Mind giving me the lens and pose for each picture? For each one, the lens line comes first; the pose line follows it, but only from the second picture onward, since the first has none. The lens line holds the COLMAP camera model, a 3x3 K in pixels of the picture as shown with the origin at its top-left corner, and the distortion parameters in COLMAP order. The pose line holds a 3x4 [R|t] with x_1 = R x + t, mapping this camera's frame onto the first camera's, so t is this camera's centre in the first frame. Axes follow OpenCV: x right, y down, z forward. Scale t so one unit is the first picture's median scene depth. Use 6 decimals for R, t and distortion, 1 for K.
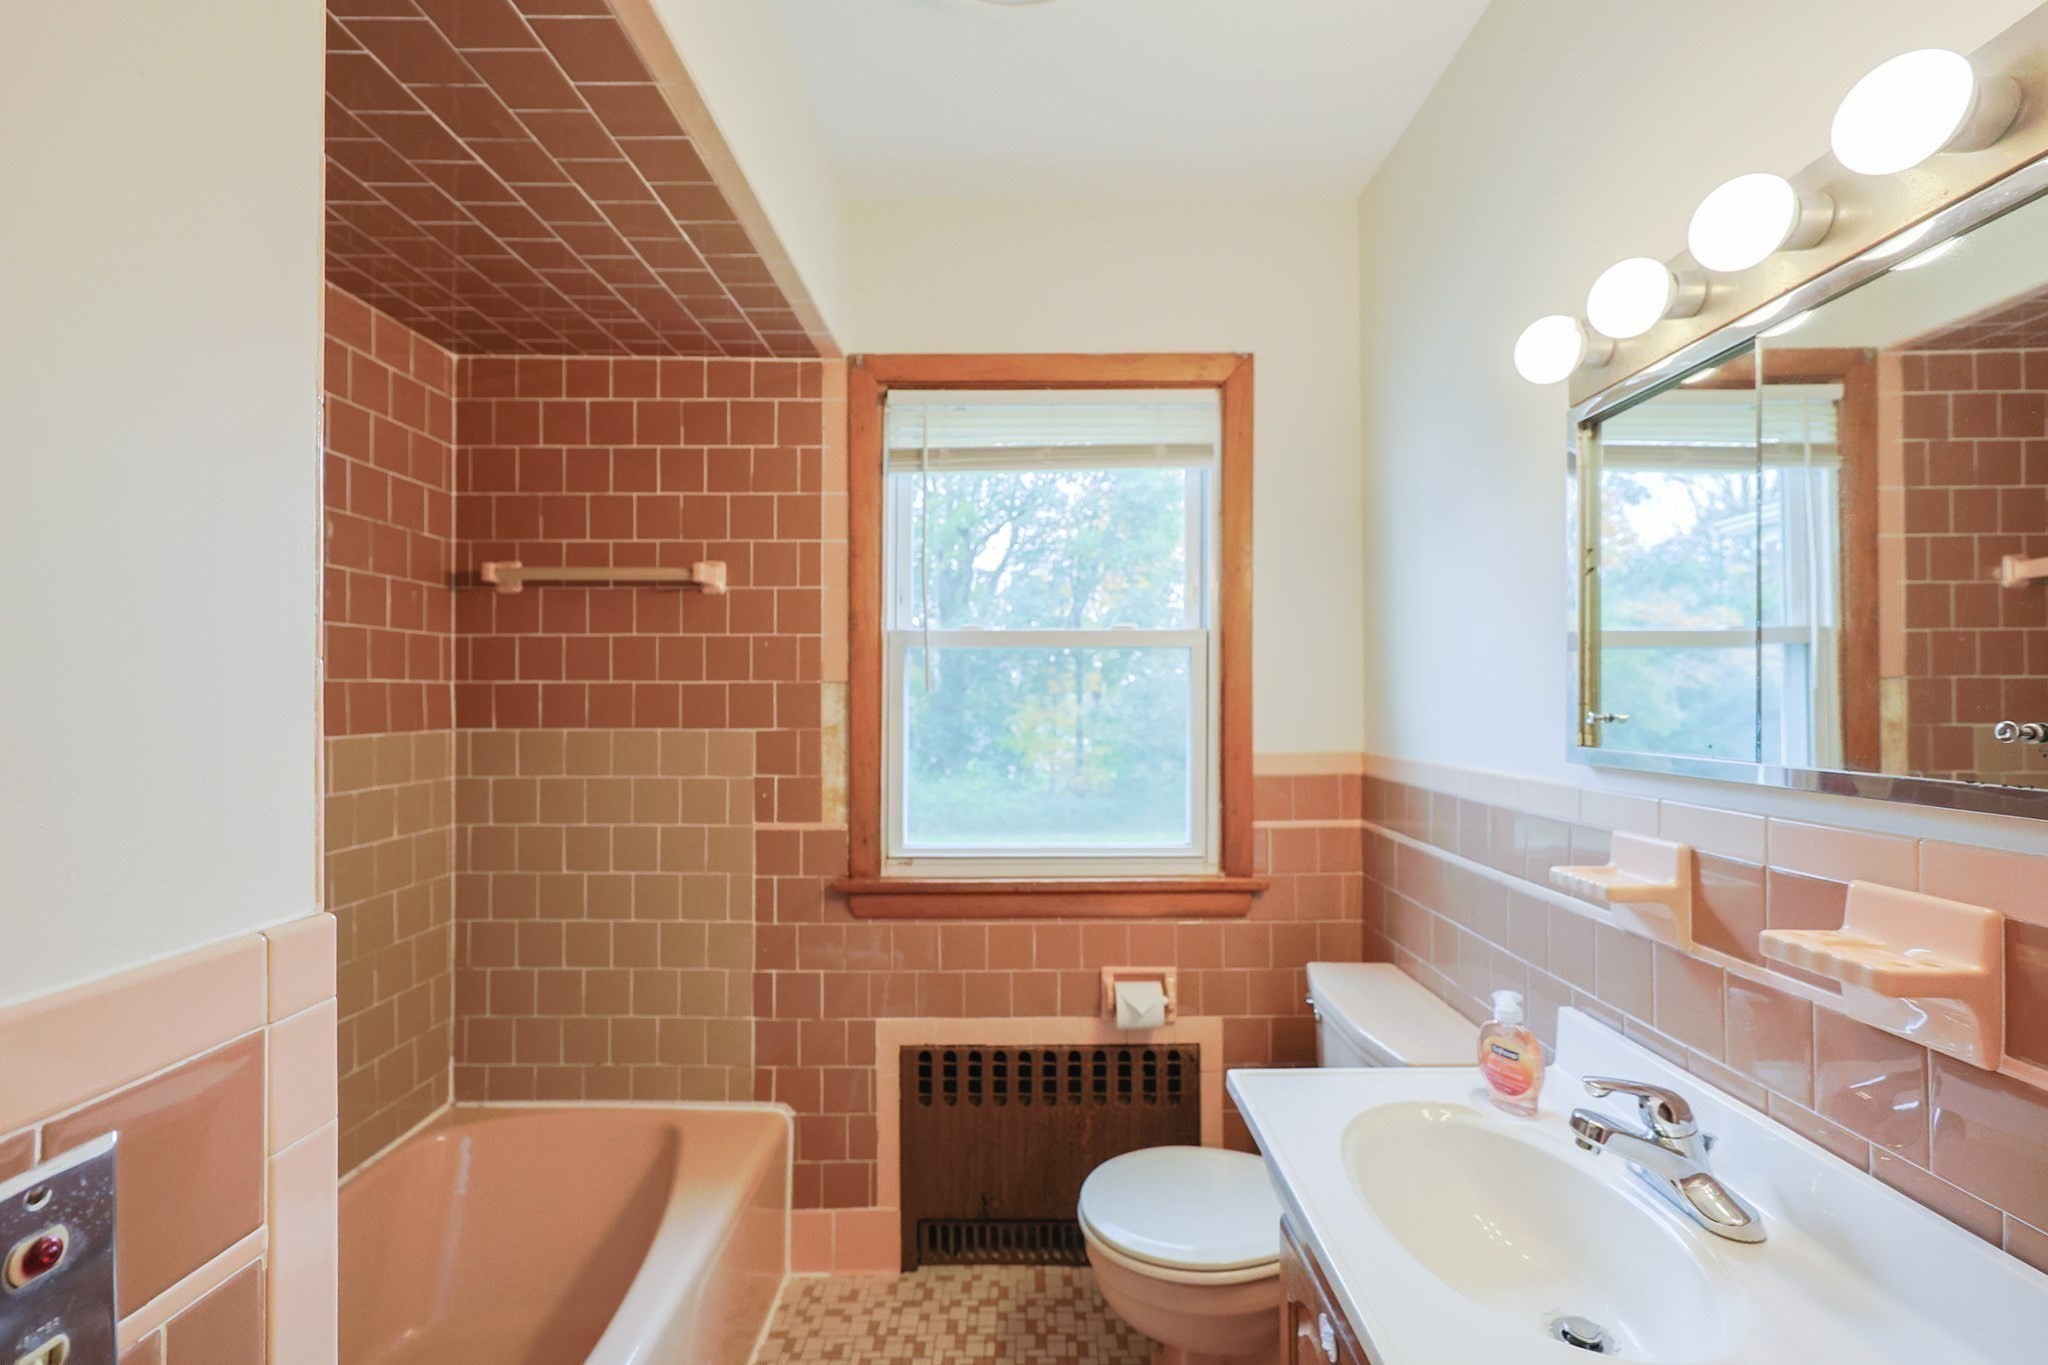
lens RADIAL K [[875.8, 0, 1038.4], [0, 875.8, 678.9], [0, 0, 1]] dist [-0.000899, -0.000128]
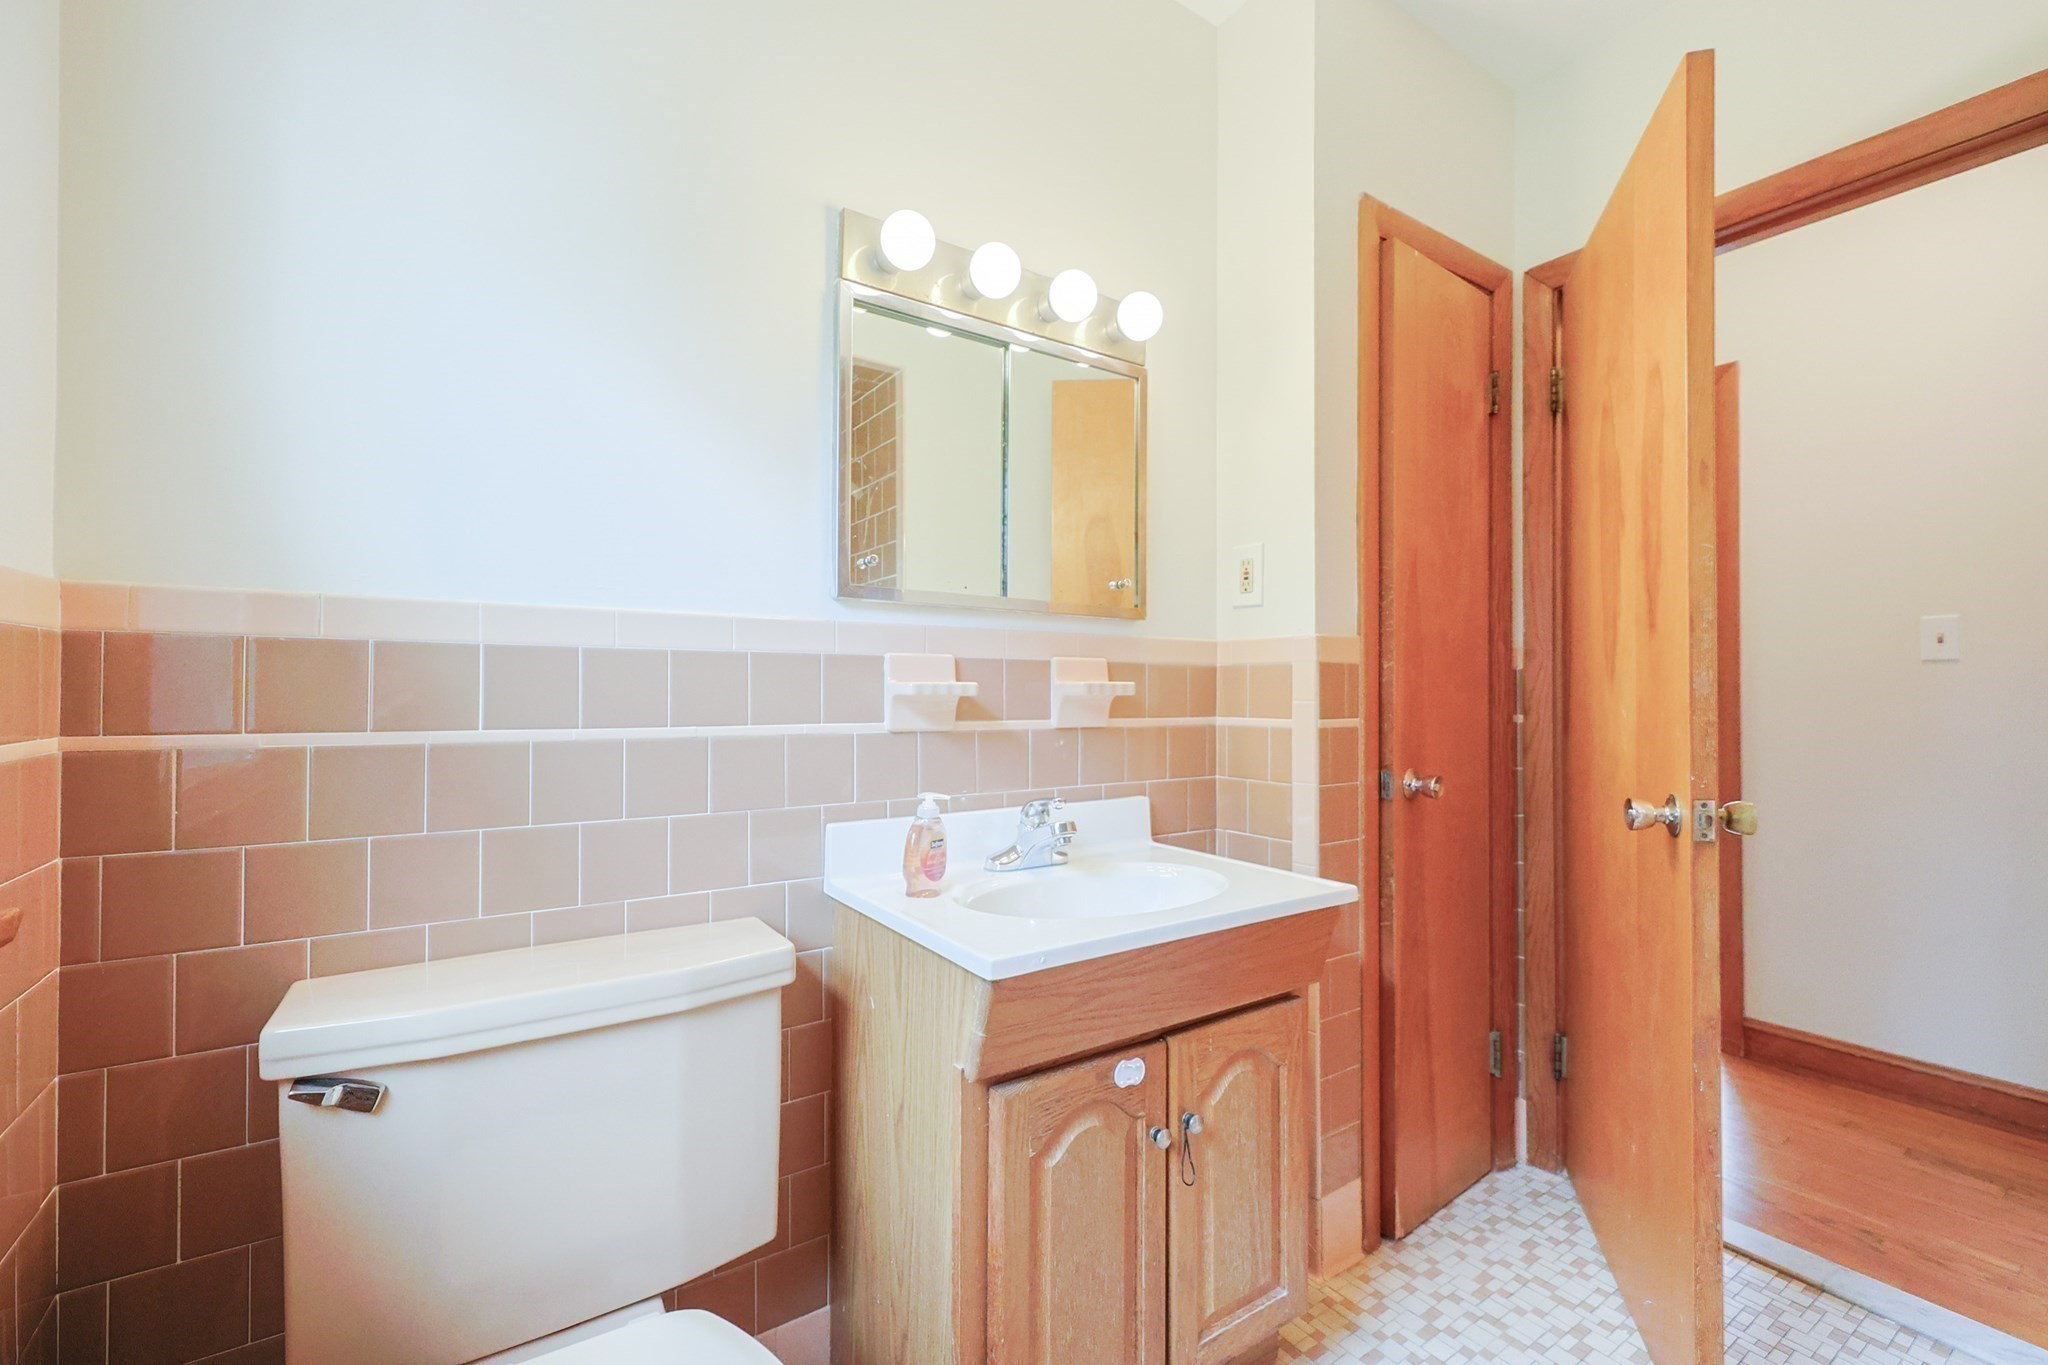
lens RADIAL K [[875.8, 0, 1038.4], [0, 875.8, 678.9], [0, 0, 1]] dist [-0.000899, -0.000128]
pose [[-0.581107, 0.017145, 0.813647, -0.420409], [-0.020163, 0.999168, -0.035455, 0.230343], [-0.813577, -0.037009, -0.580278, 1.432377]]
